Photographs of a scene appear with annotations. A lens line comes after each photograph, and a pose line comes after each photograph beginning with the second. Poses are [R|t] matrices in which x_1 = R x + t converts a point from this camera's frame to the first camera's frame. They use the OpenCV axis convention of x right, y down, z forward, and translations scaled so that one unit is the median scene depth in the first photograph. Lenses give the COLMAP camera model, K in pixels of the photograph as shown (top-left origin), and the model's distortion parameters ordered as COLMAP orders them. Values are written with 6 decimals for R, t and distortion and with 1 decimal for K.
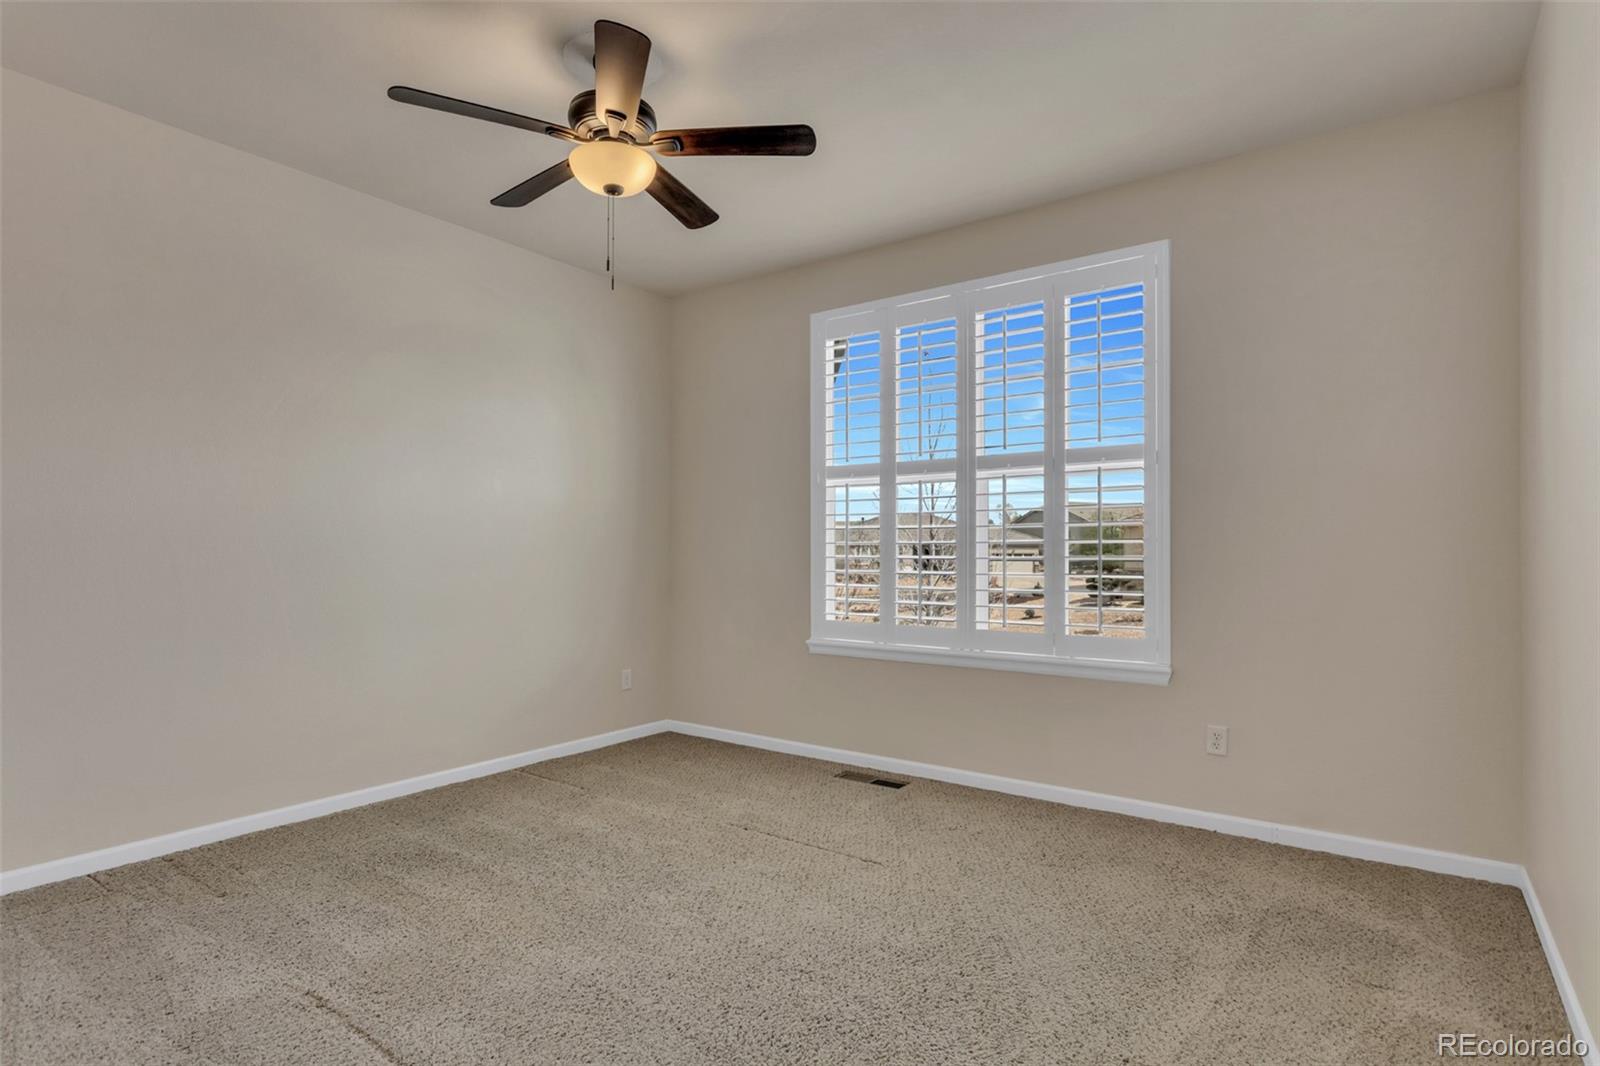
lens RADIAL K [[652.1, 0, 800.2], [0, 652.1, 546.5], [0, 0, 1]] dist [-0.016542, 0.000209]
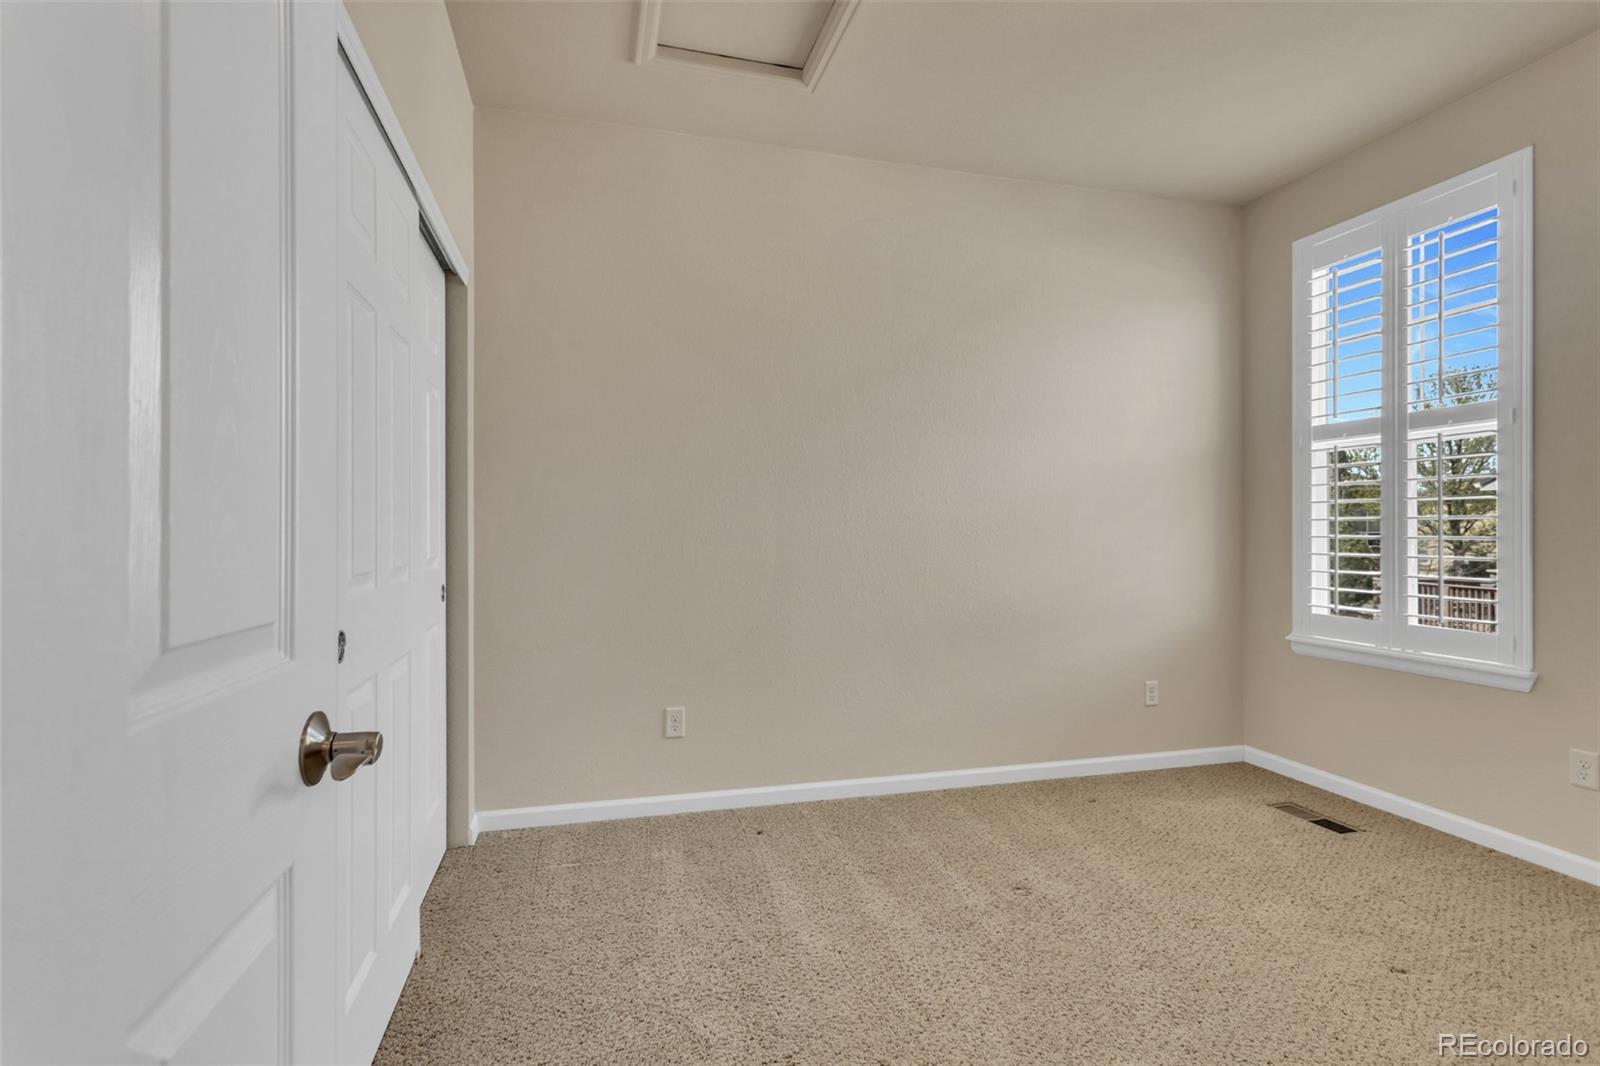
lens RADIAL K [[799.4, 0, 796.2], [0, 799.4, 530.8], [0, 0, 1]] dist [-0.000303, 0.001854]
pose [[0.712651, 0.003535, -0.701509, 0.424616], [0.003142, 0.999961, 0.008230, -0.001743], [0.701511, -0.008070, 0.712613, -0.254184]]
